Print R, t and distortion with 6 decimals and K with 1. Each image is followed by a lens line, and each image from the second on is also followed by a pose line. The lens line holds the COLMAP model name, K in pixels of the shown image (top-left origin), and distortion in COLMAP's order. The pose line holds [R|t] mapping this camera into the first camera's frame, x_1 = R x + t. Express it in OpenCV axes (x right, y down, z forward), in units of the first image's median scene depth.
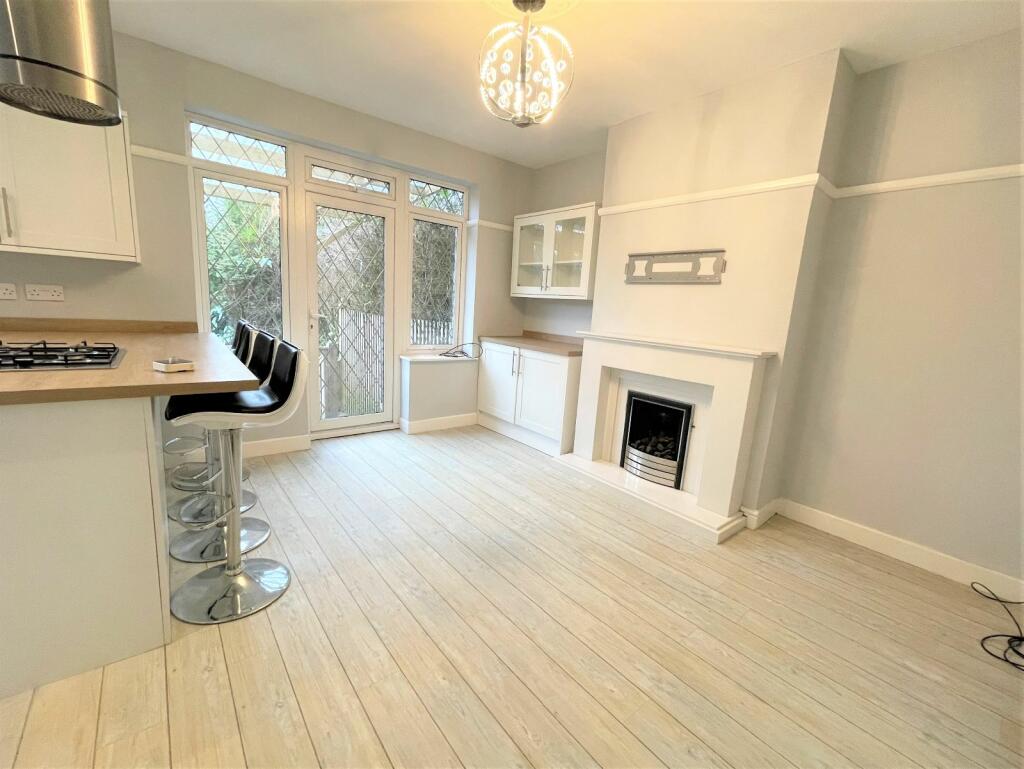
lens RADIAL K [[429.9, 0, 513.2], [0, 429.9, 384.9], [0, 0, 1]] dist [-0.004611, 0.000223]
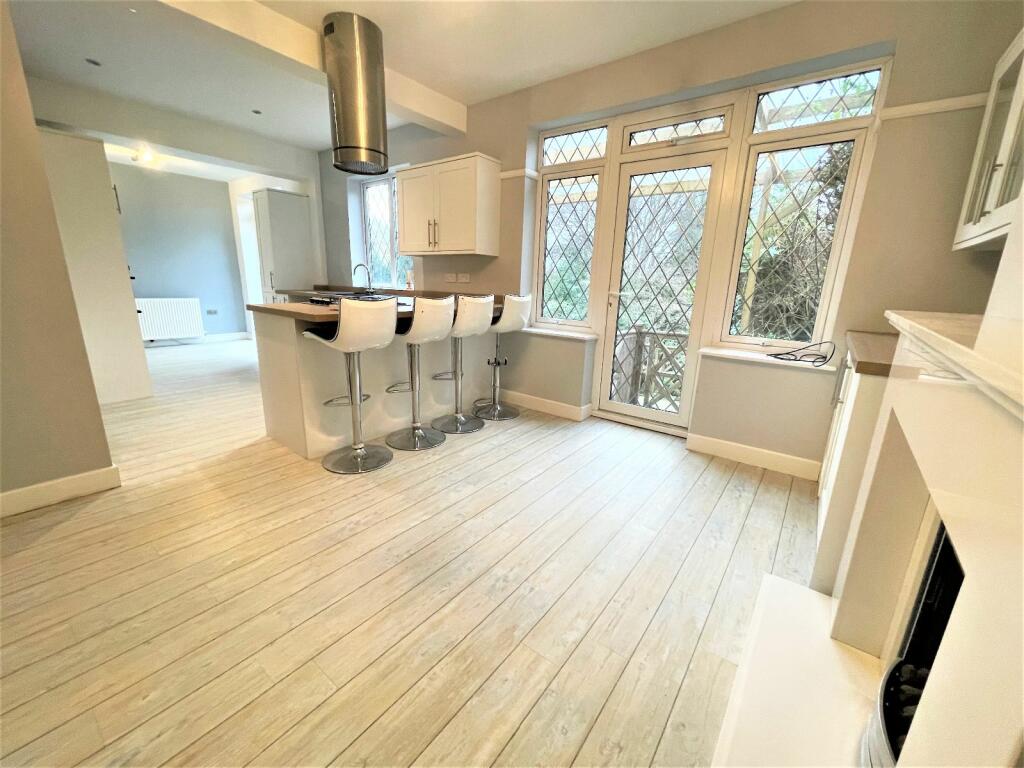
lens RADIAL K [[413.7, 0, 511.4], [0, 413.7, 385.0], [0, 0, 1]] dist [0.003845, 0.000292]
pose [[0.223317, 0.183381, -0.957341, 0.555635], [-0.187771, 0.971842, 0.142358, -0.062626], [0.956489, 0.147970, 0.251462, 0.732582]]
